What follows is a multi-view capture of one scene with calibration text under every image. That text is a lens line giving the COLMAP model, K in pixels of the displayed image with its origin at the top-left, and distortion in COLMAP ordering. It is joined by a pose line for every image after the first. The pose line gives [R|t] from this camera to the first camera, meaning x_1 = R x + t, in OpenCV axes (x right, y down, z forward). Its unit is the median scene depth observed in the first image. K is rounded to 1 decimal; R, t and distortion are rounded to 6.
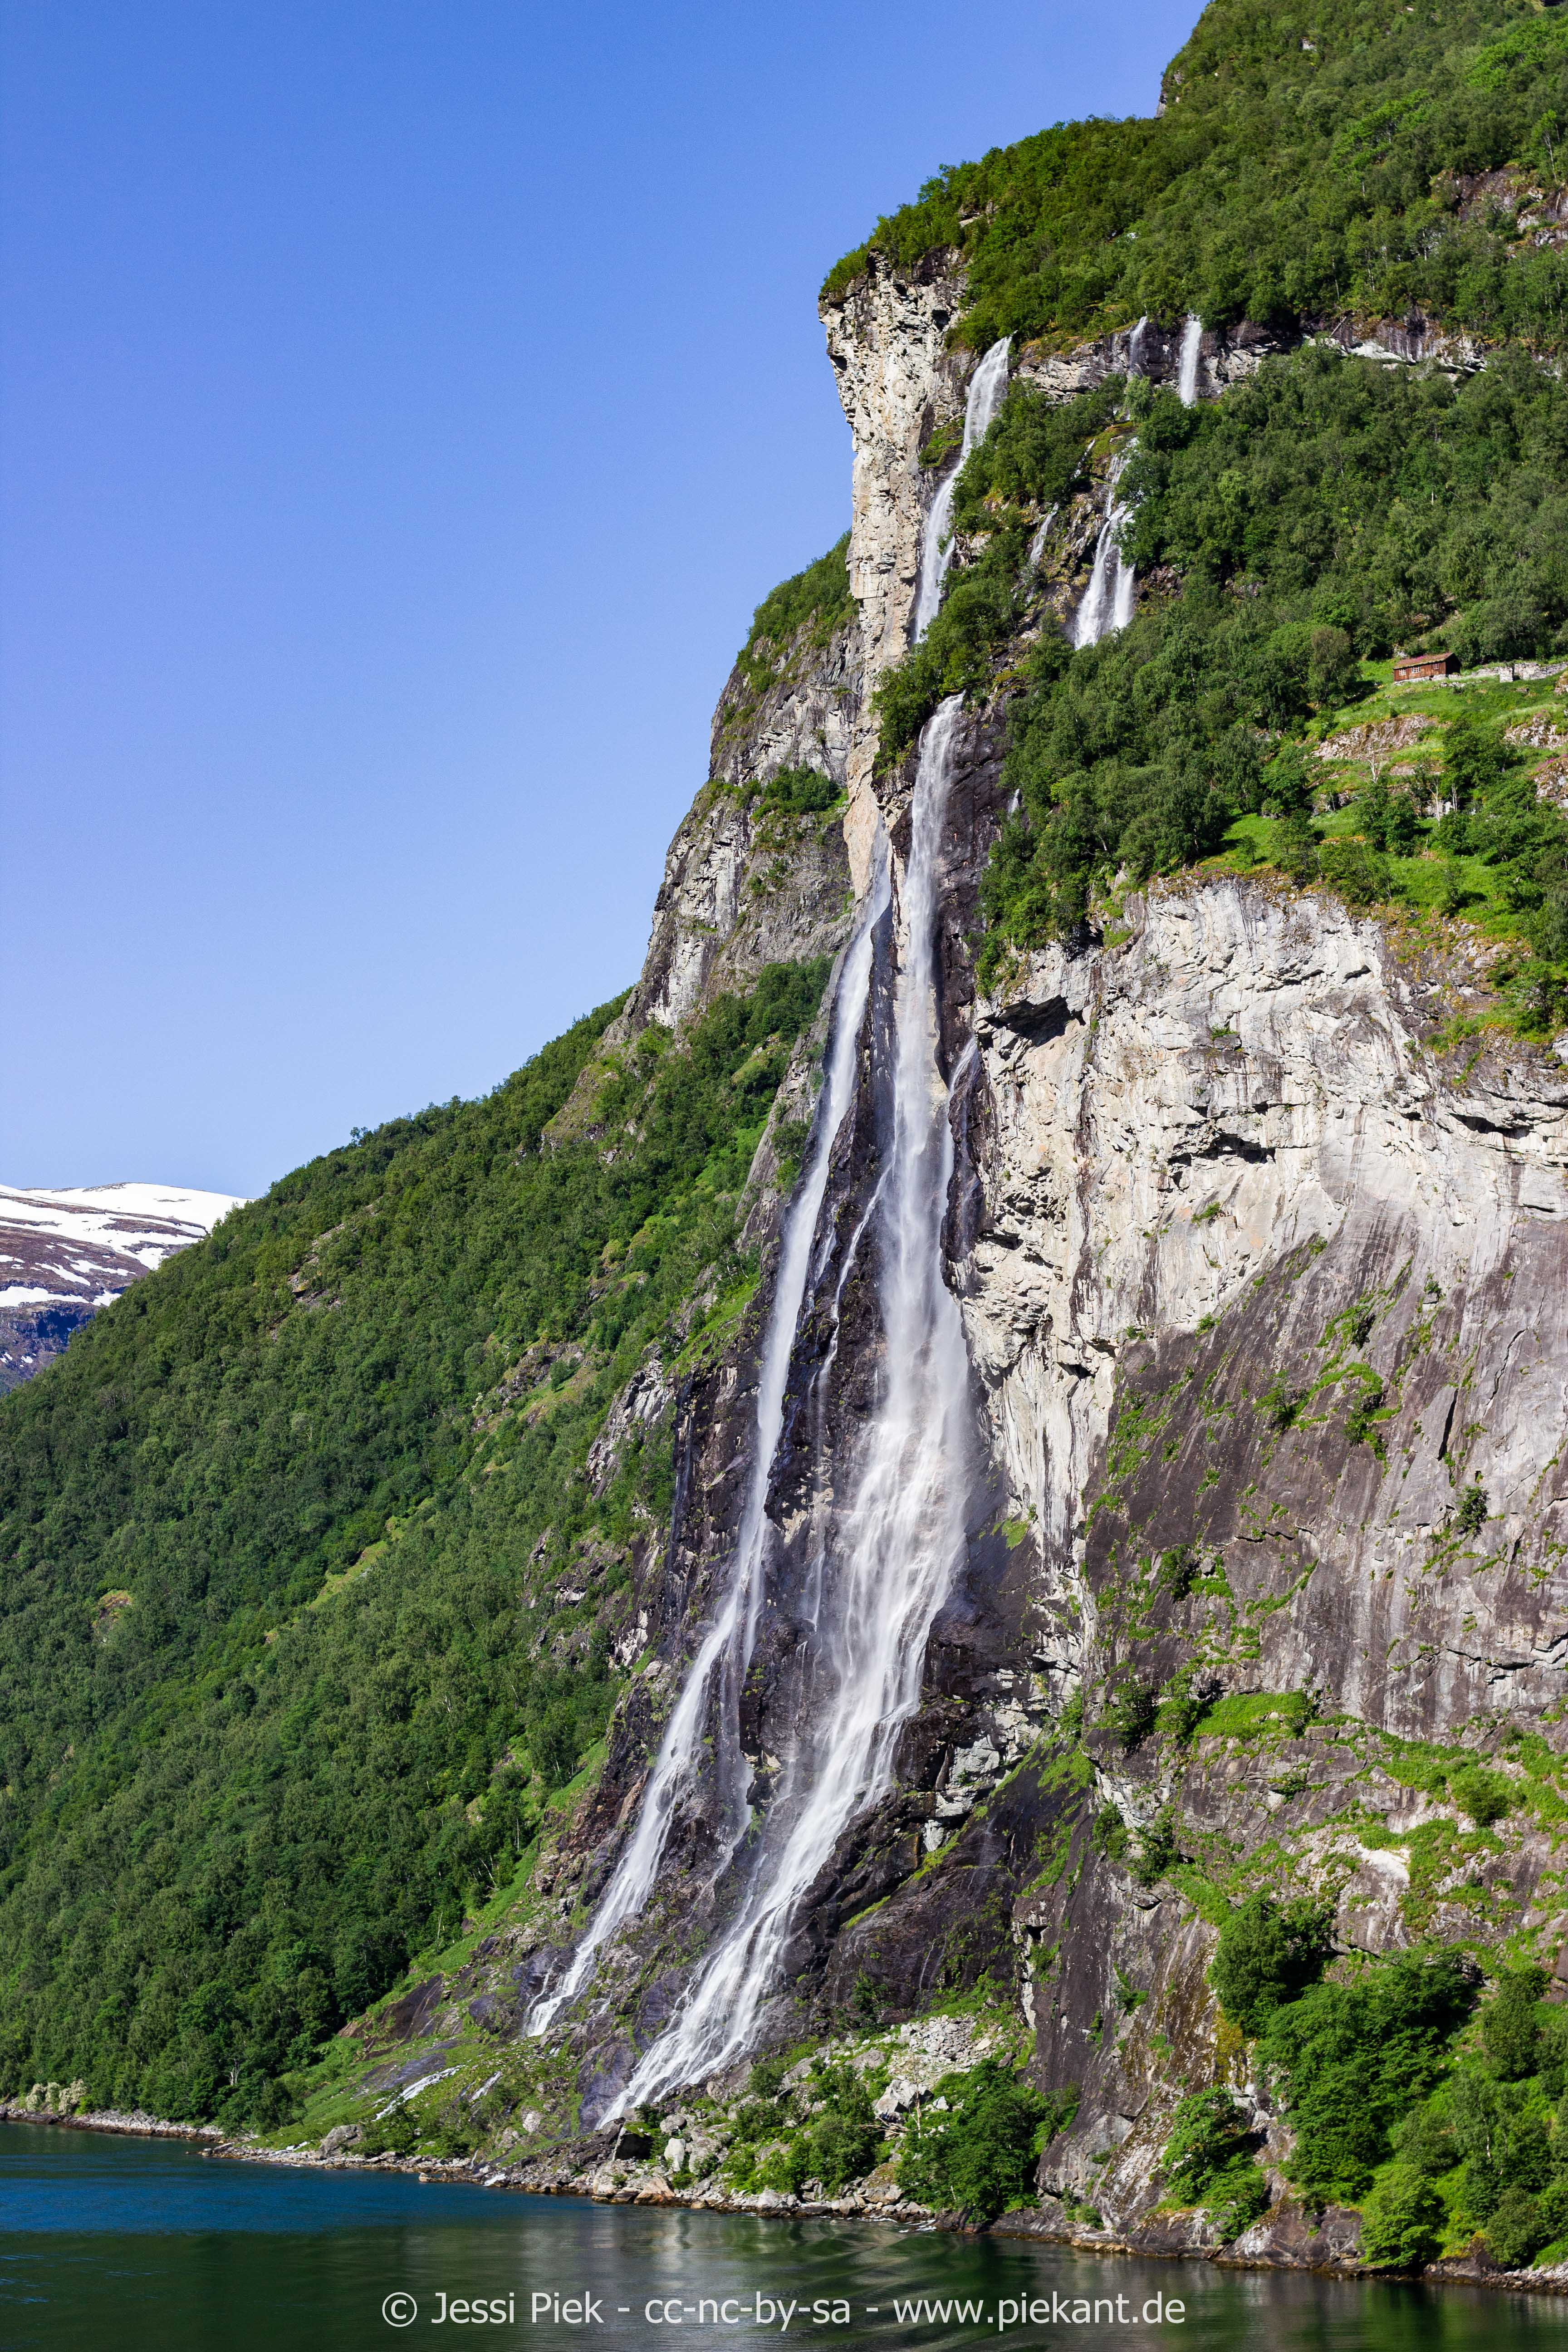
lens RADIAL K [[5401.8, 0, 784.0], [0, 5401.8, 1176.0], [0, 0, 1]] dist [-0.081254, -0.186977]
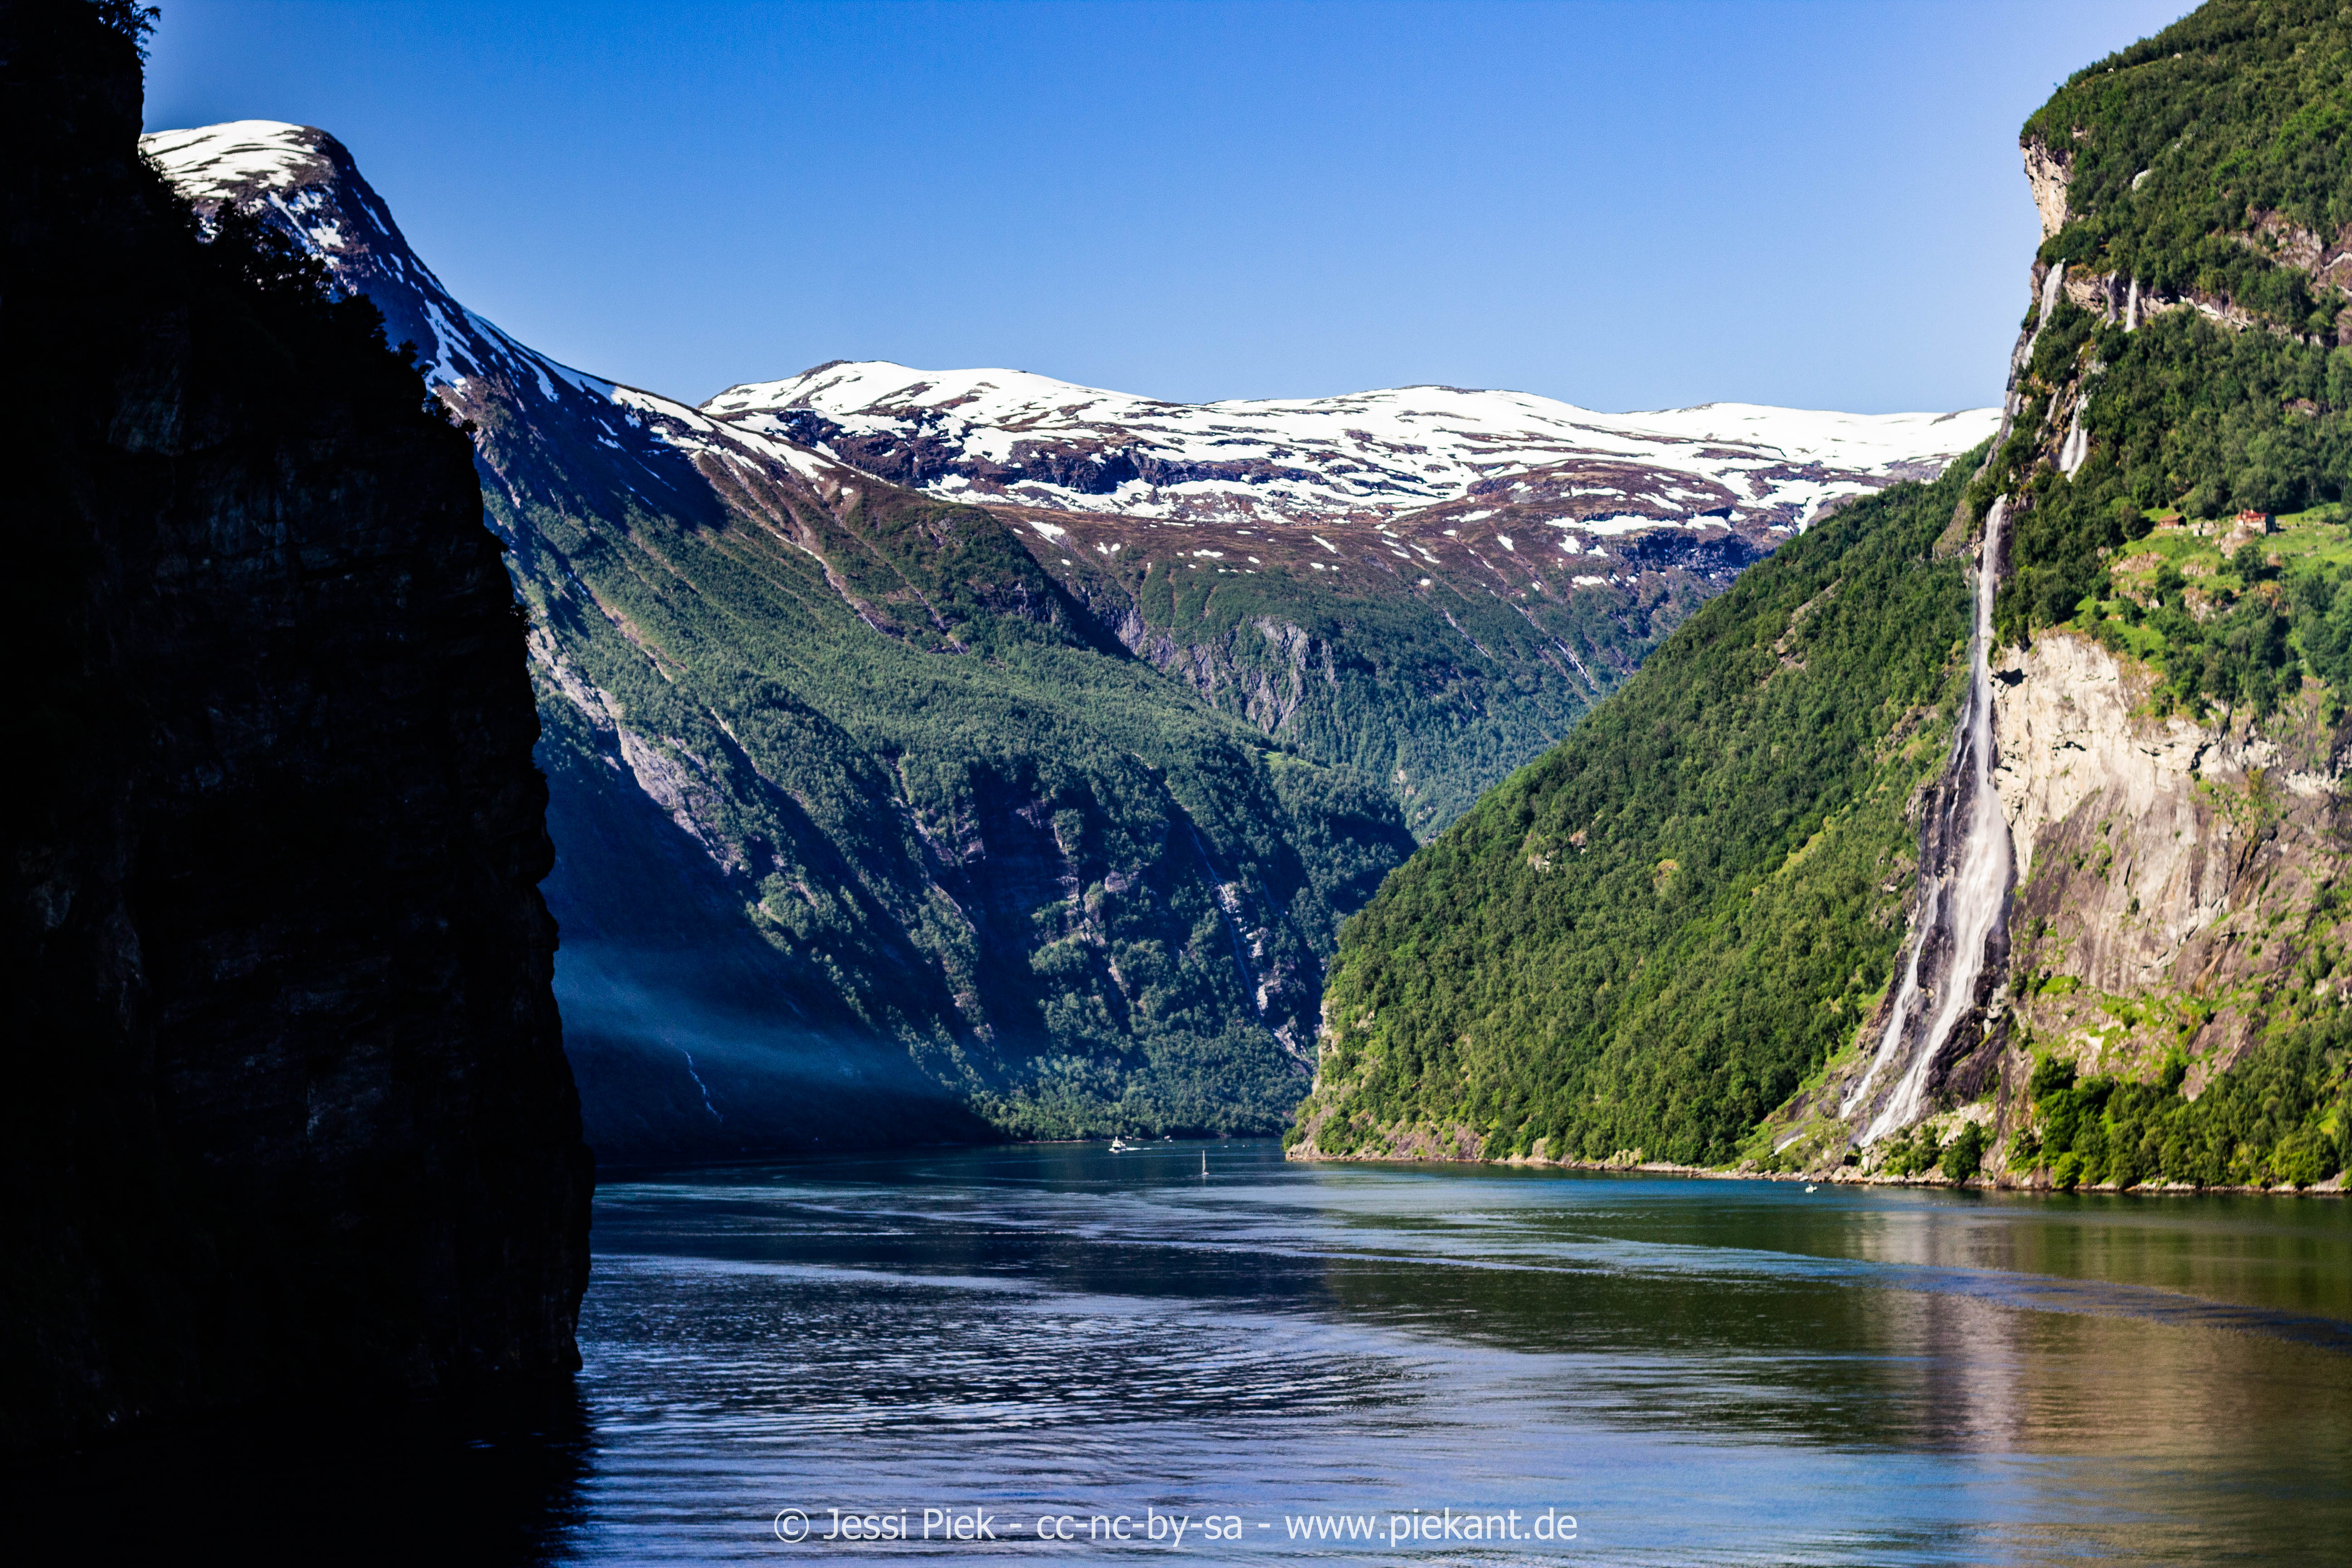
lens RADIAL K [[5401.8, 0, 1176.0], [0, 5401.8, 784.0], [0, 0, 1]] dist [-0.081254, -0.186977]
pose [[0.973449, -0.032019, -0.226656, 0.195983], [0.052409, 0.995042, 0.084522, -0.175347], [0.222826, -0.094157, 0.970301, -1.179328]]
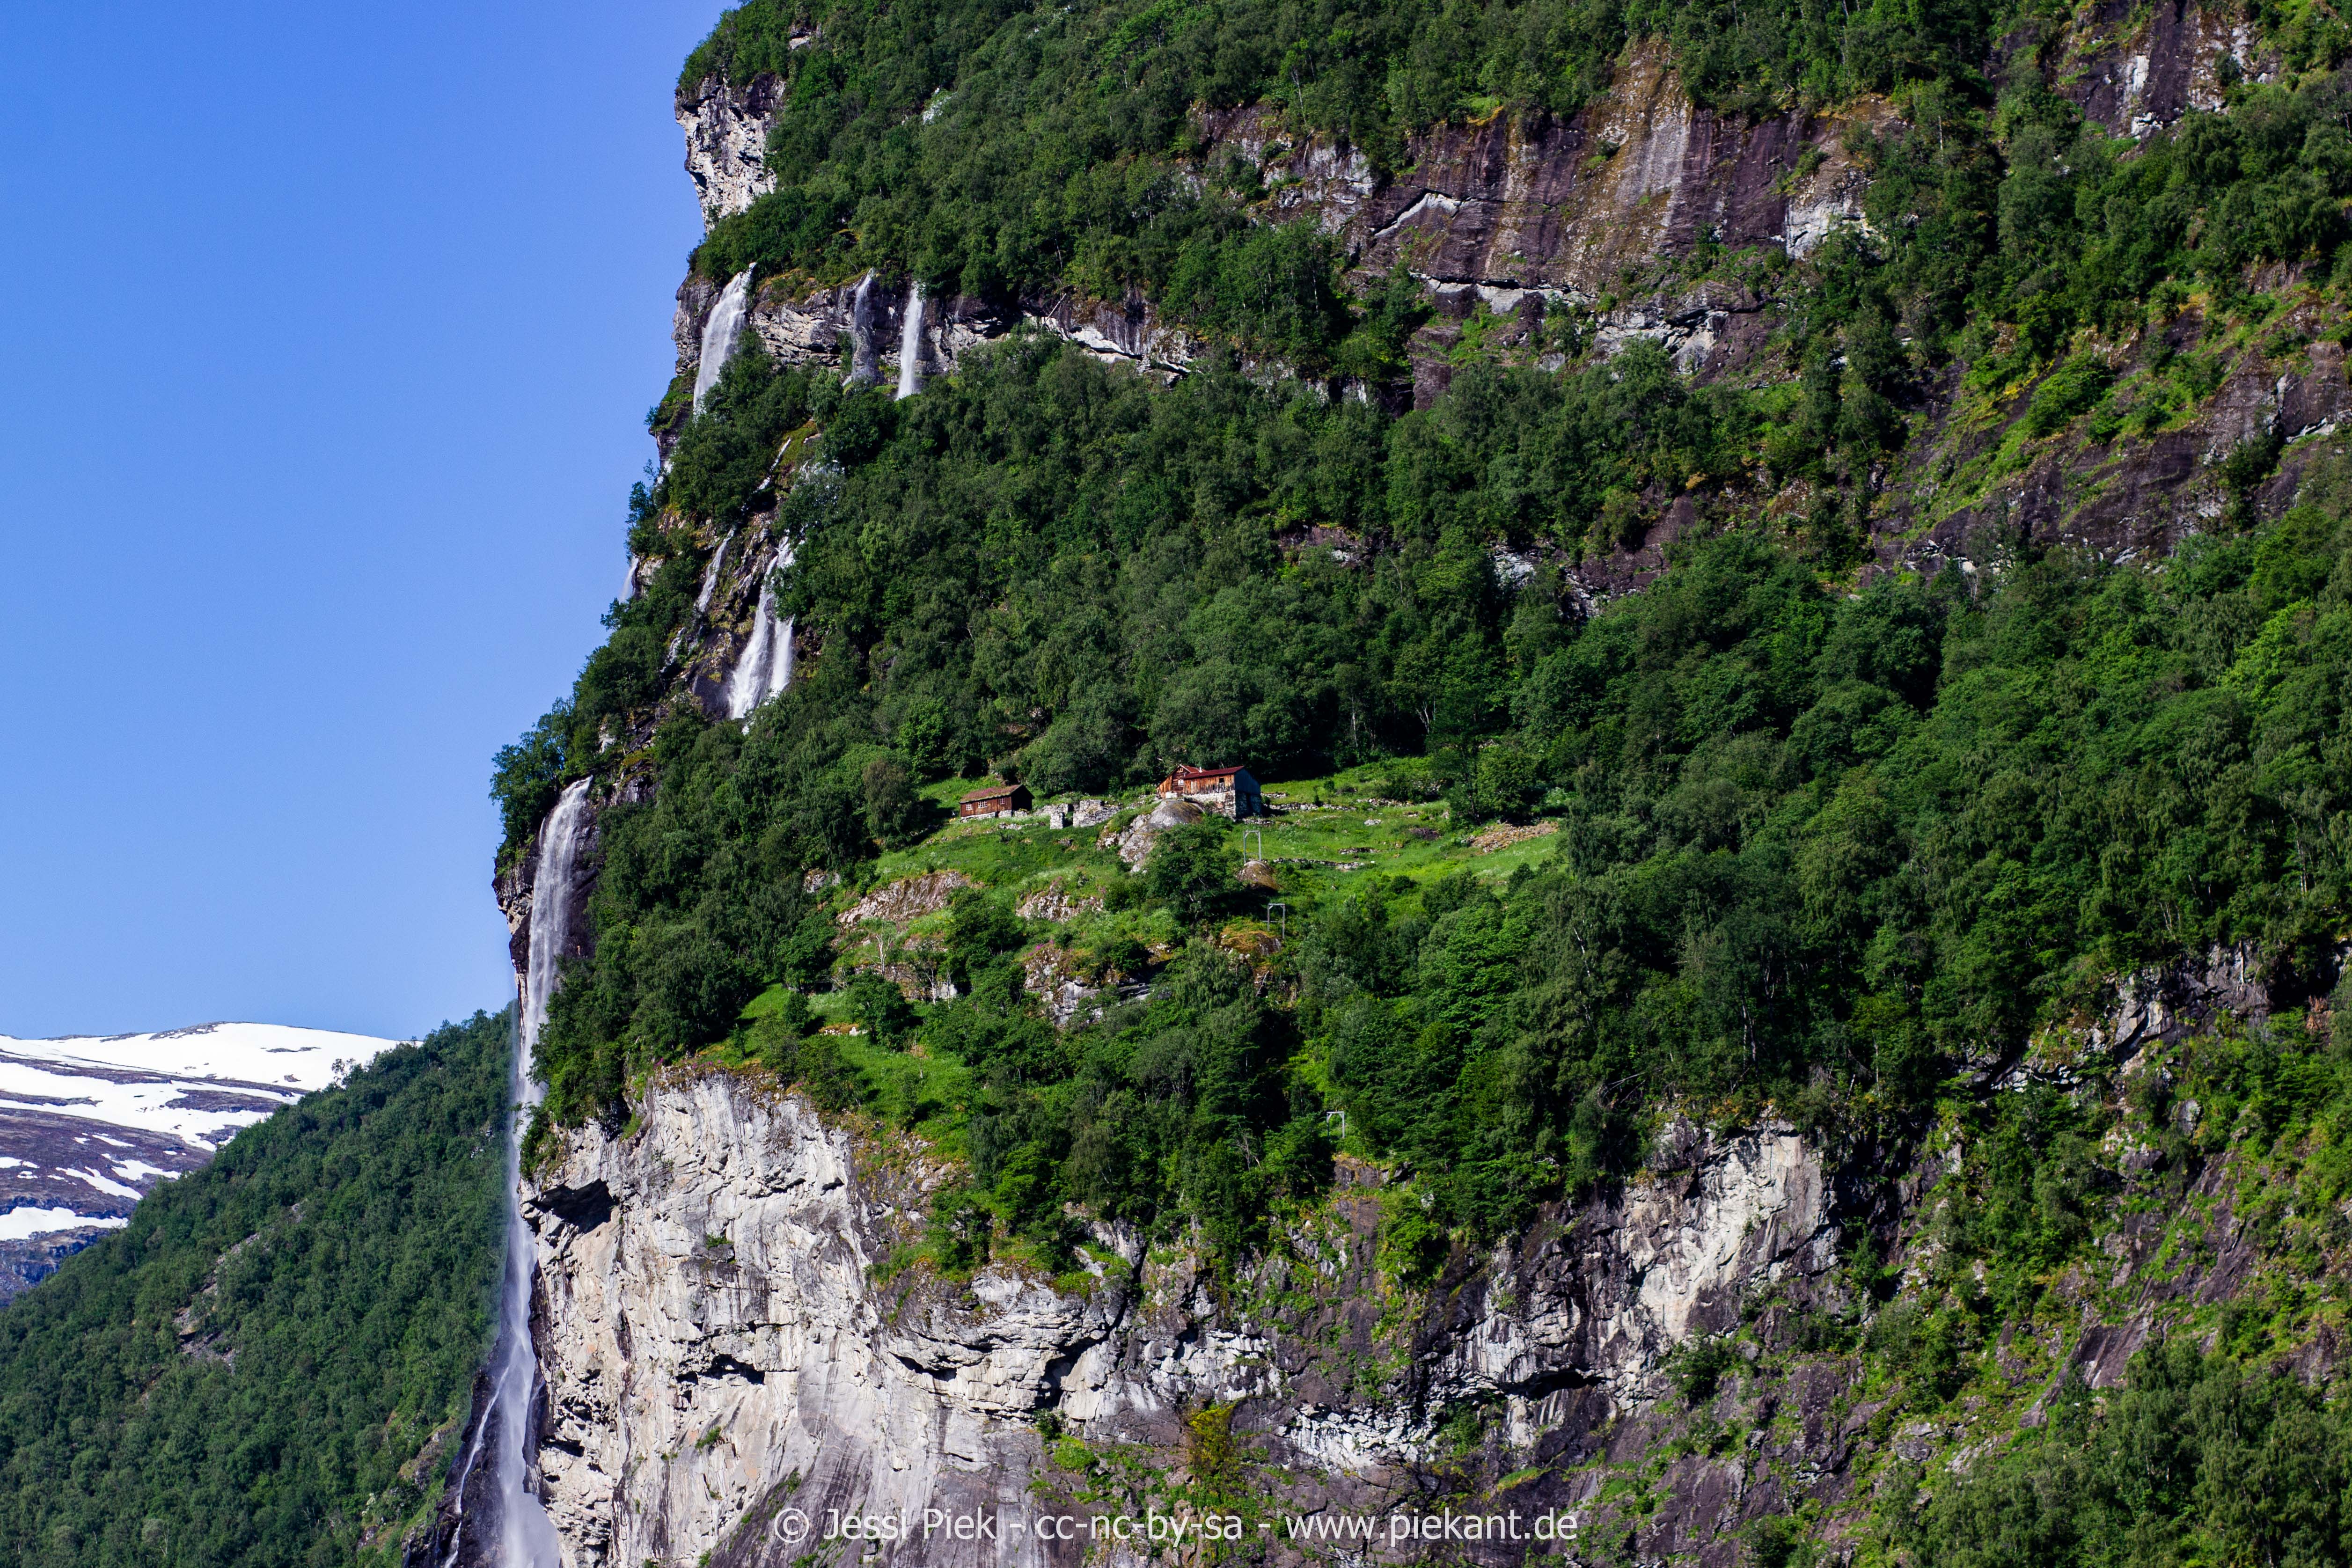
lens RADIAL K [[9082.4, 0, 1176.0], [0, 9082.4, 784.0], [0, 0, 1]] dist [-0.115008, -1.019246]
pose [[0.999104, -0.031503, -0.028245, 0.168513], [0.031106, 0.999412, -0.014401, -0.065479], [0.028682, 0.013510, 0.999497, -0.442080]]
